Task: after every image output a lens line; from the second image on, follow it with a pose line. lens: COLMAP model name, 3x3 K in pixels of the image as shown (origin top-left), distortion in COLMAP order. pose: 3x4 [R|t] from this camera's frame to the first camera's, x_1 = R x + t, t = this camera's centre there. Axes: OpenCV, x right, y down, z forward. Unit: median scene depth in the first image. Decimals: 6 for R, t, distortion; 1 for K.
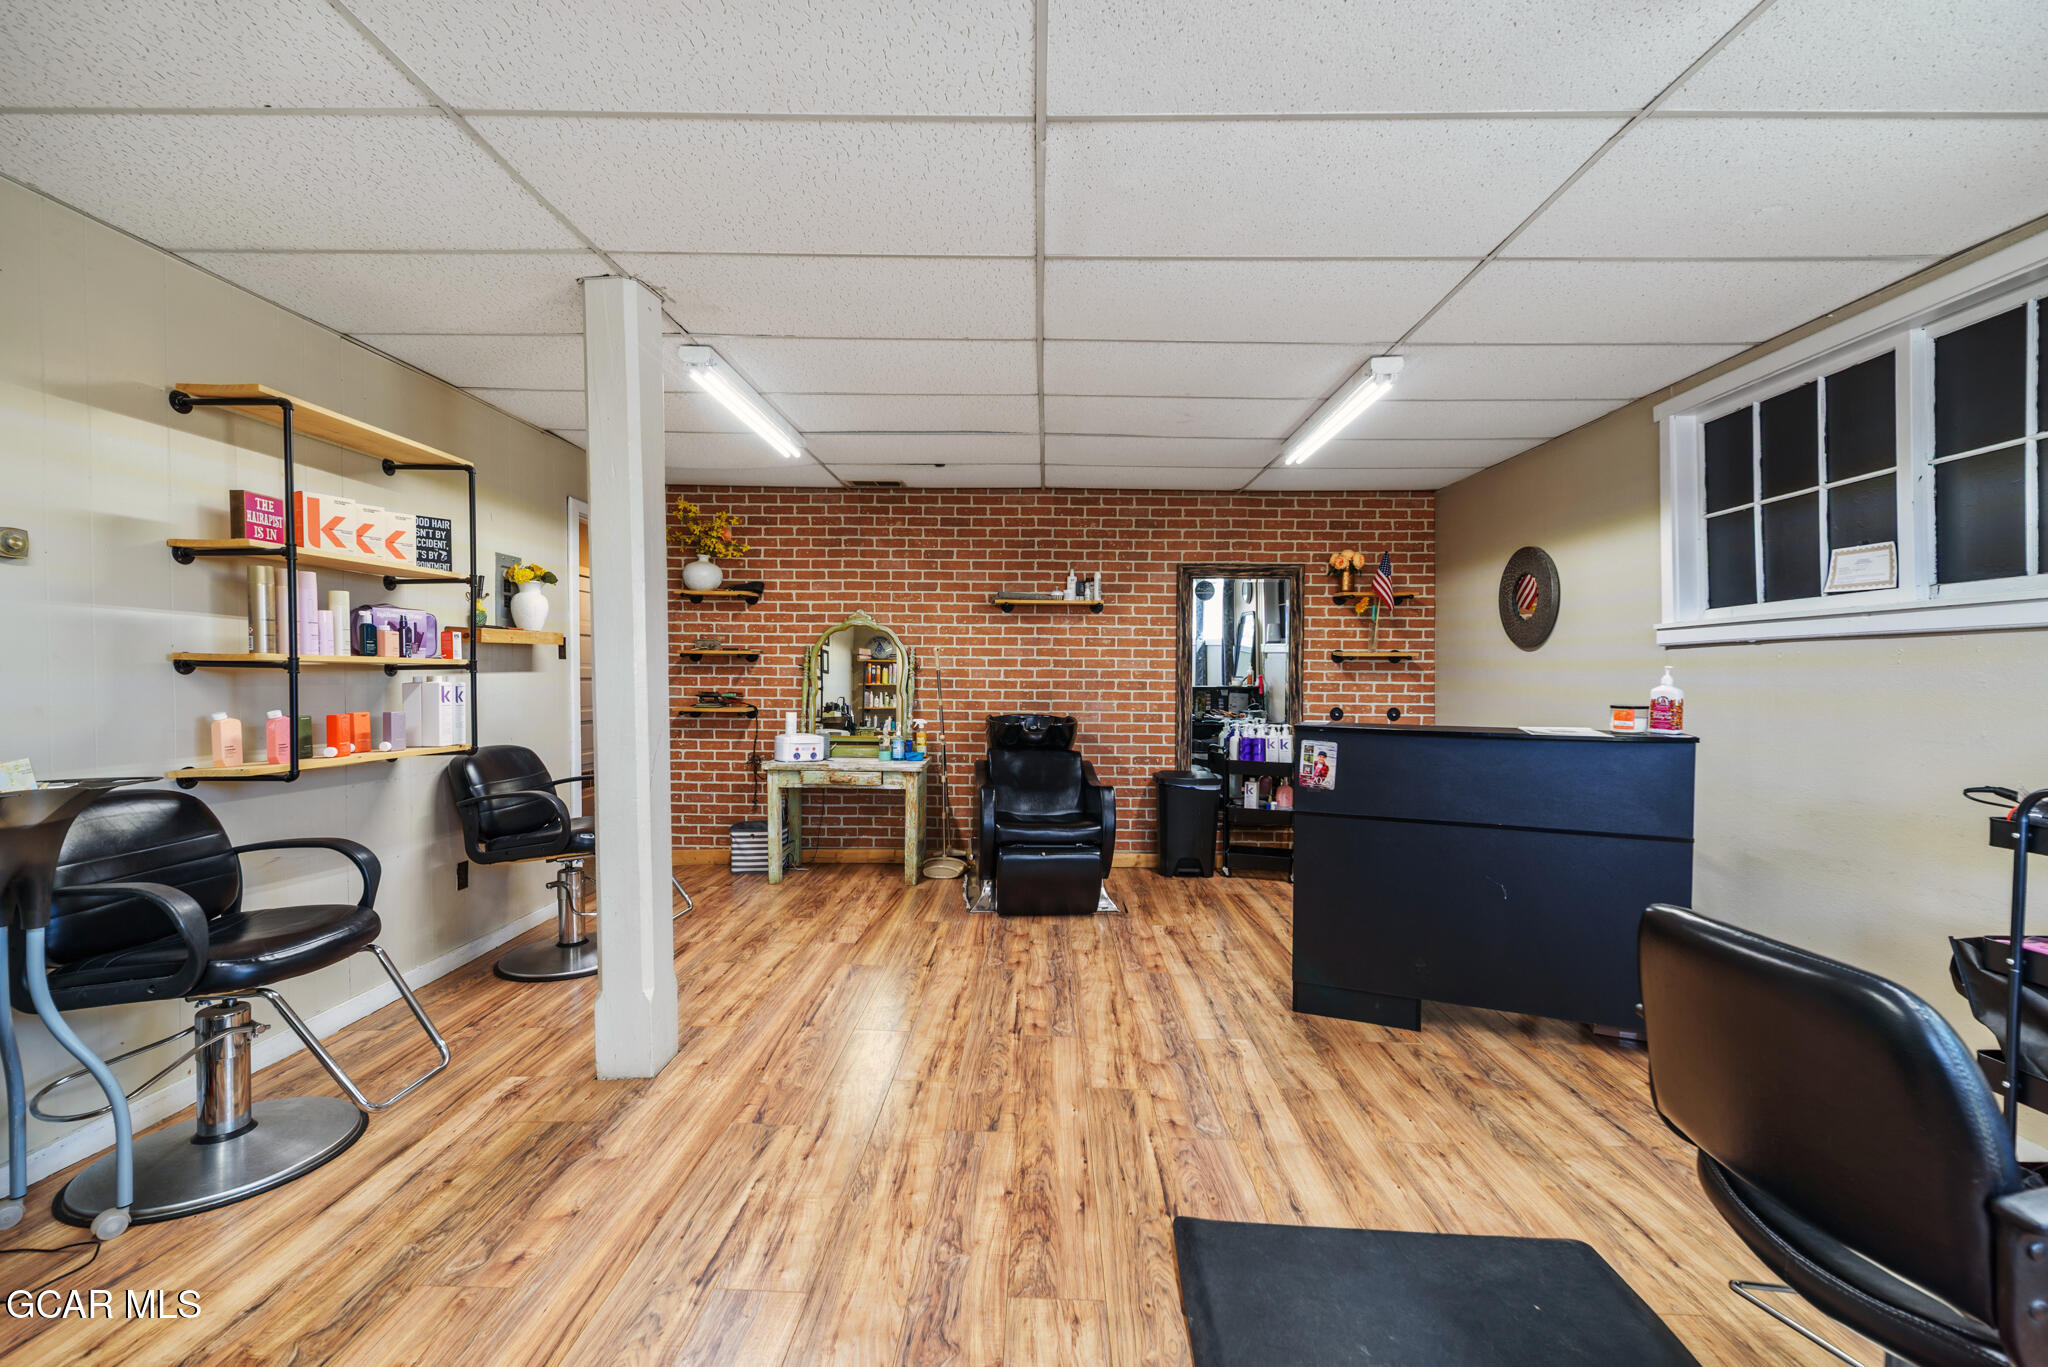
lens RADIAL K [[878.0, 0, 1024.0], [0, 878.0, 683.5], [0, 0, 1]] dist [0.004262, 0.000710]
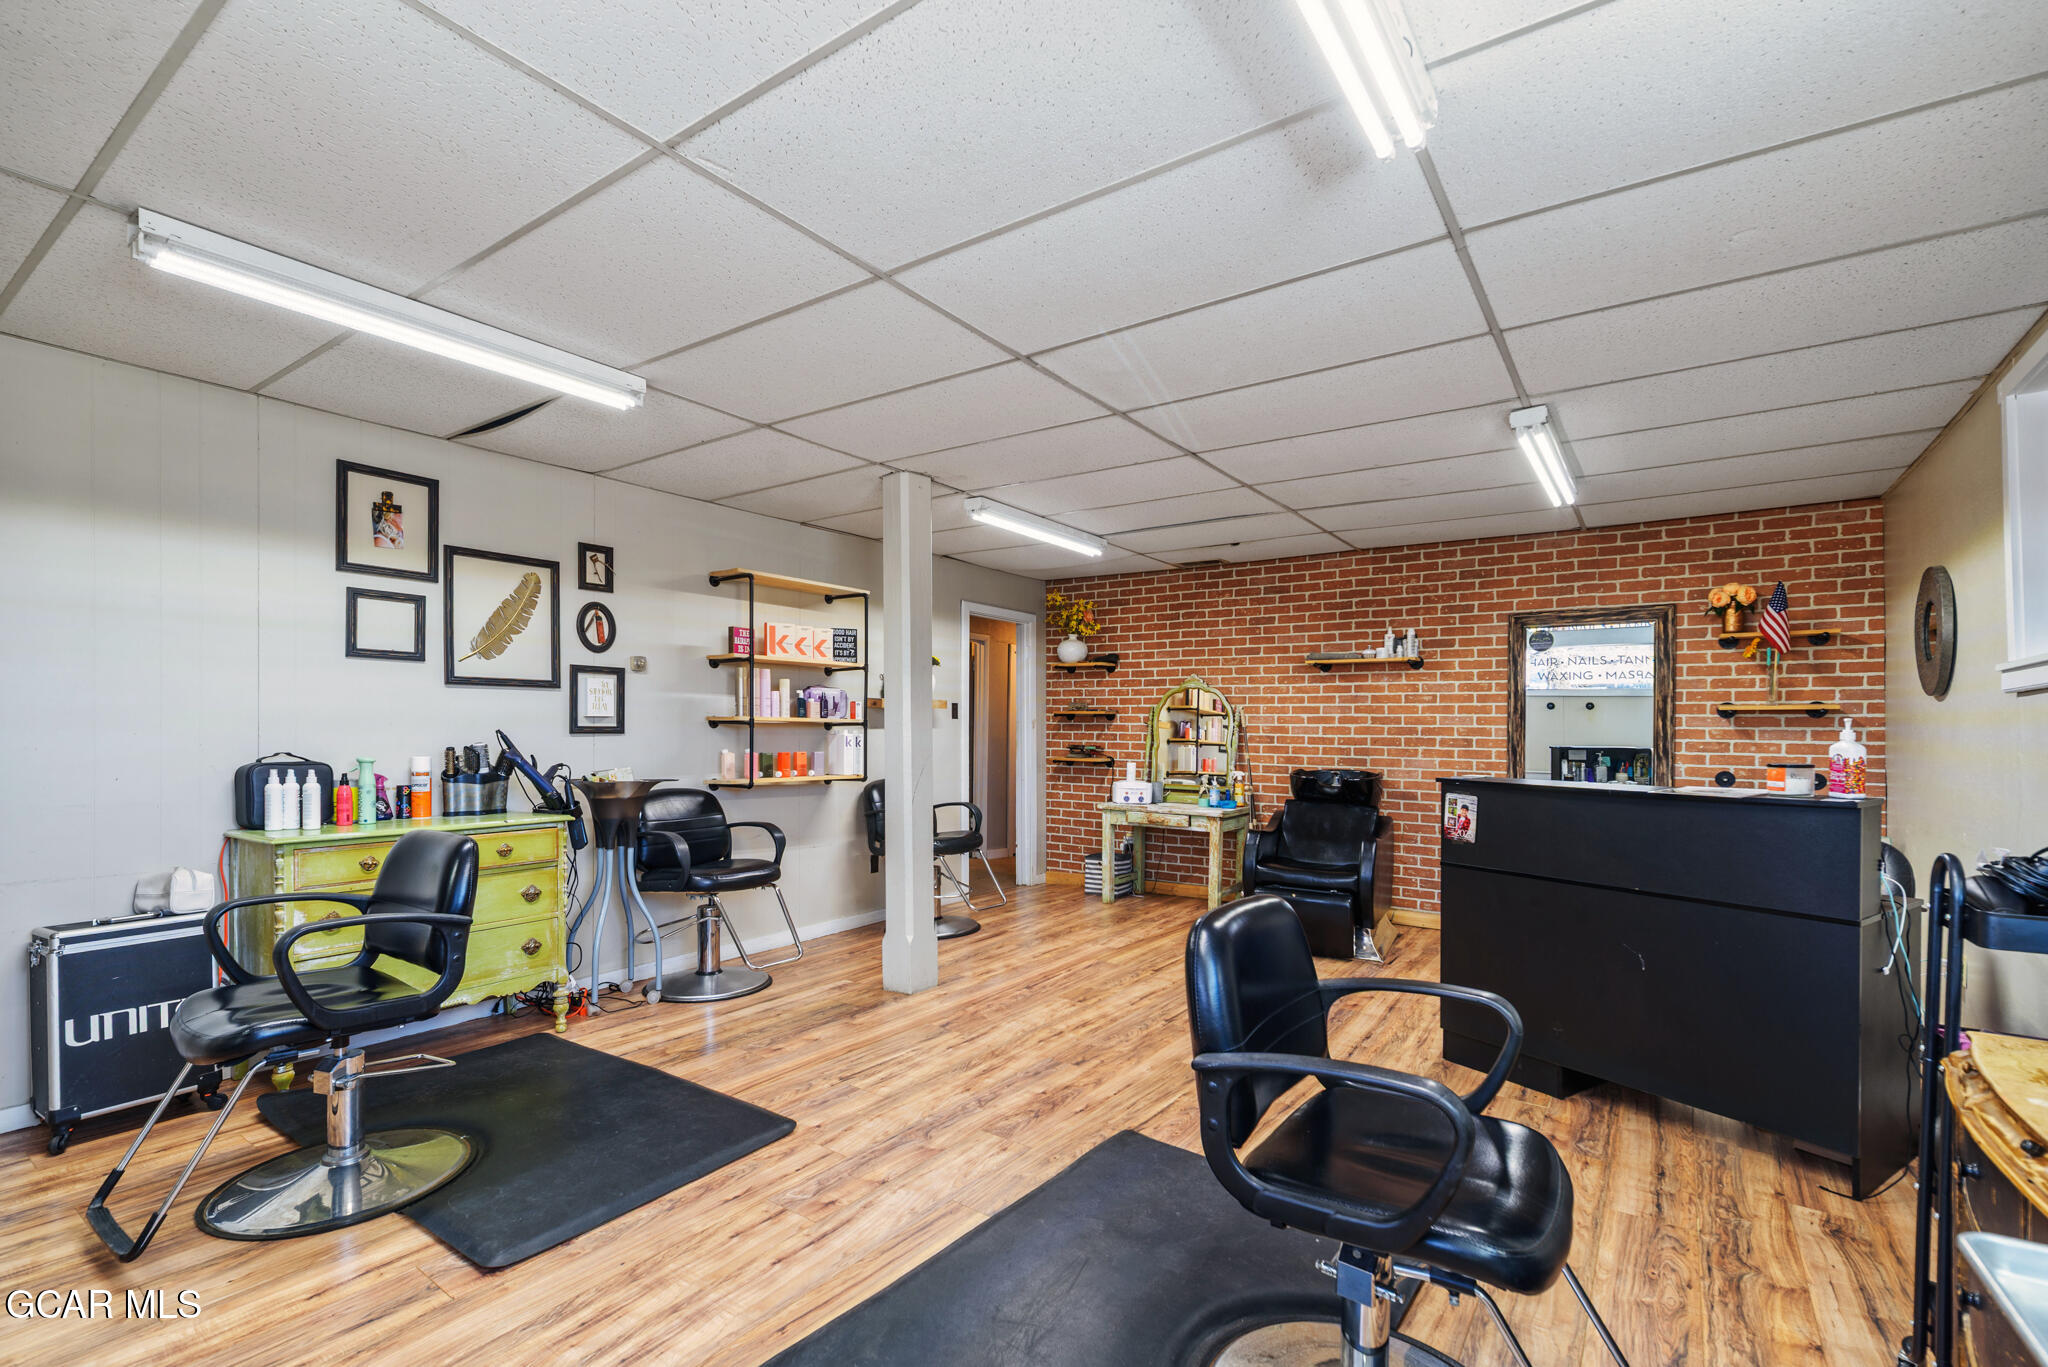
lens RADIAL K [[906.1, 0, 1033.8], [0, 906.1, 727.7], [0, 0, 1]] dist [0.001940, 0.000505]
pose [[0.829660, -0.000761, -0.558268, 0.319440], [-0.009120, 0.999847, -0.014916, 0.005203], [0.558194, 0.017467, 0.829526, -0.094130]]
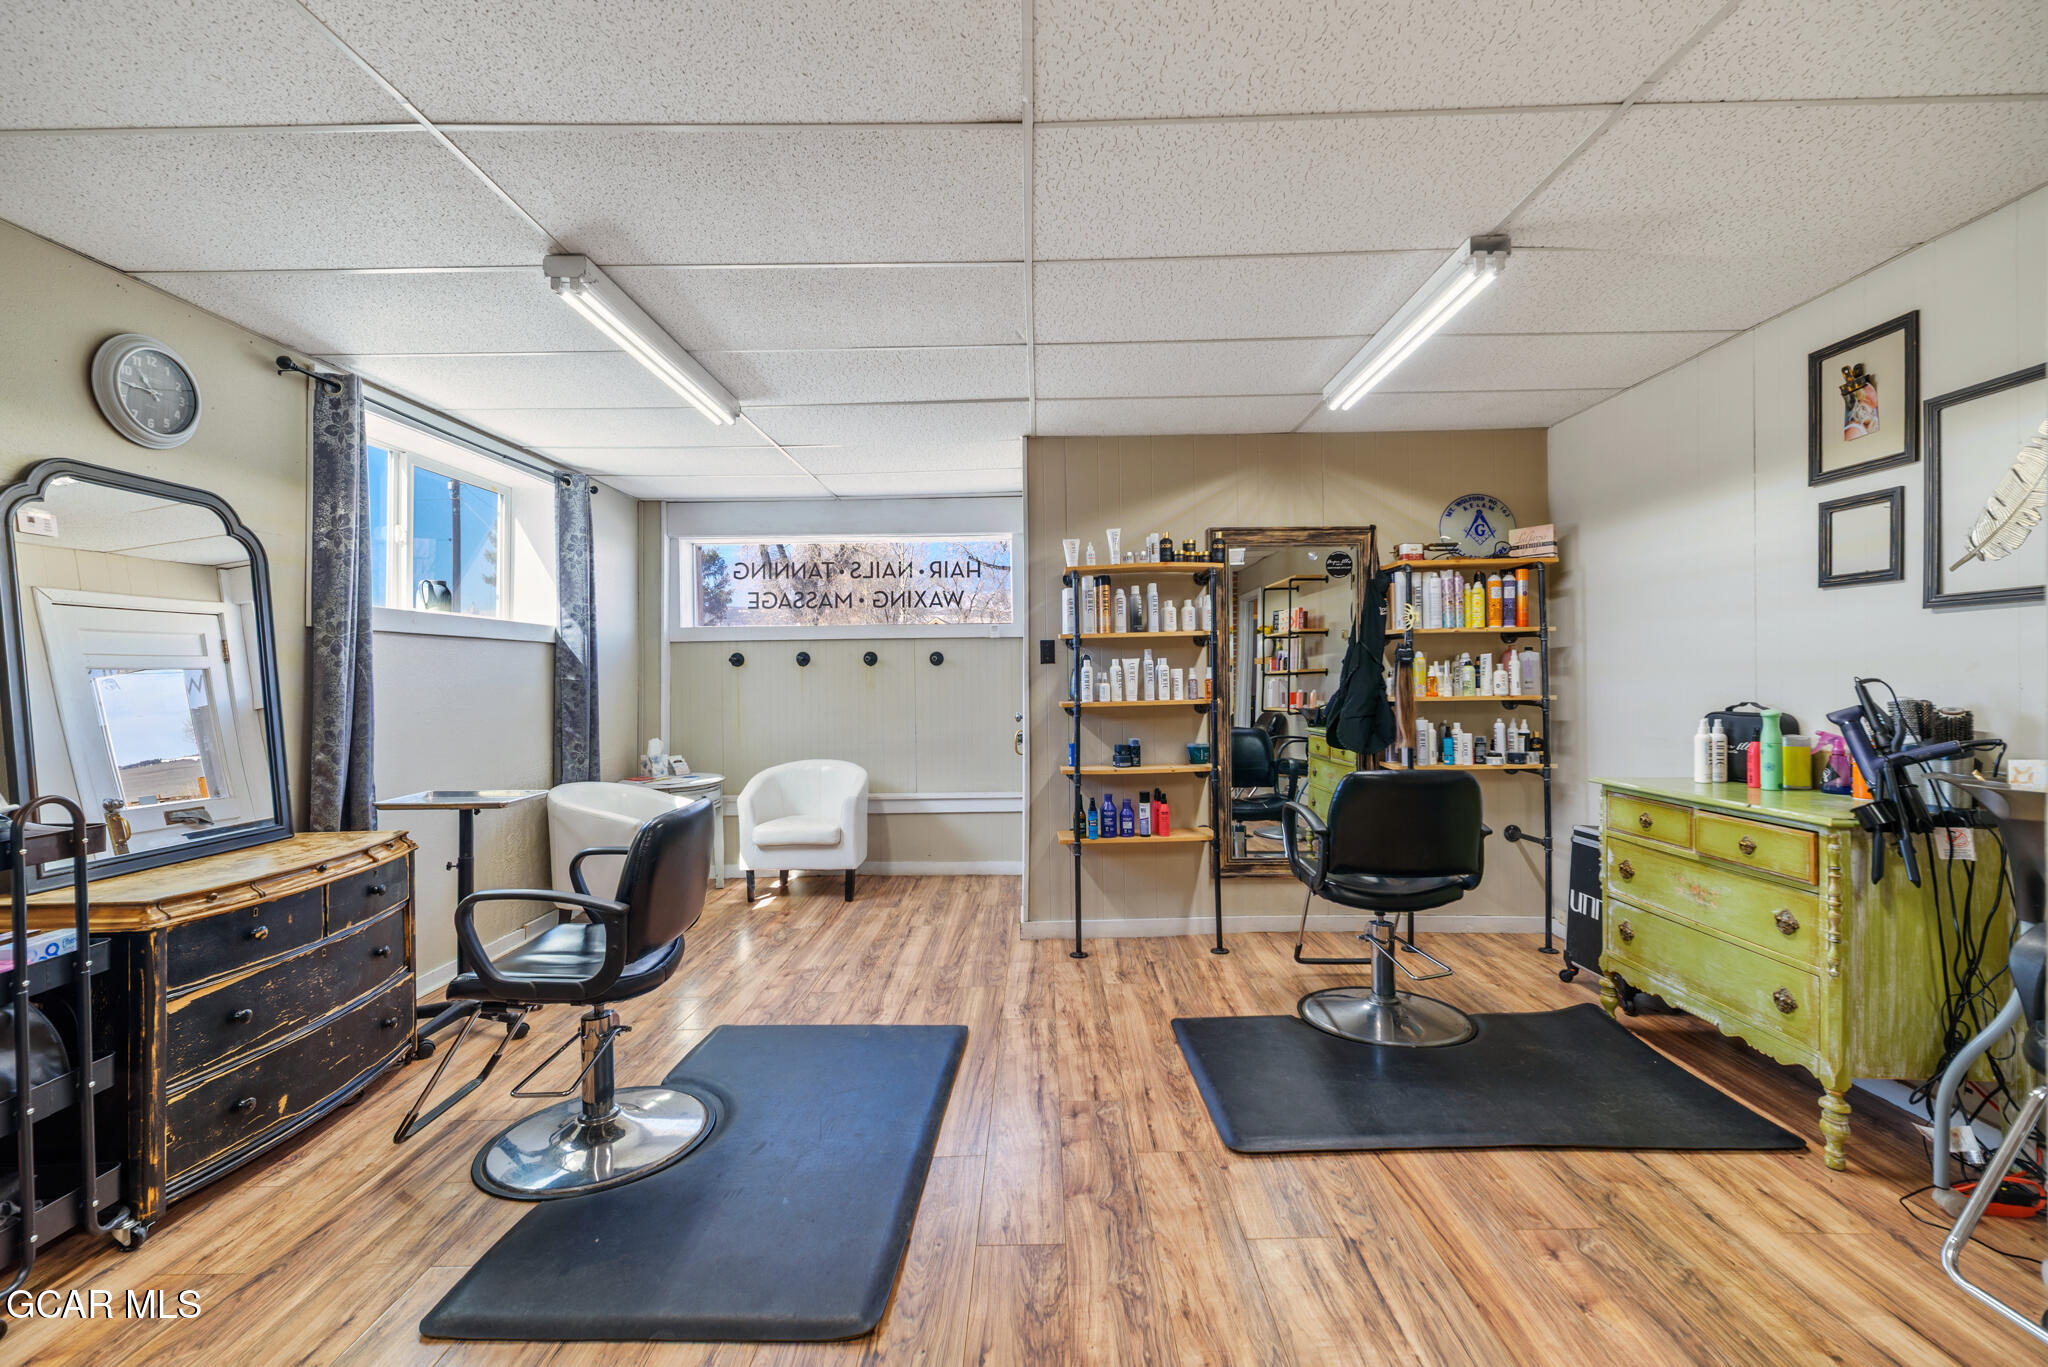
lens RADIAL K [[888.4, 0, 1016.9], [0, 888.4, 669.4], [0, 0, 1]] dist [0.001586, 0.000630]
pose [[-0.999988, 0.004655, -0.001705, 0.013580], [0.004646, 0.999976, 0.005207, -0.008568], [0.001729, 0.005199, -0.999985, 0.710963]]
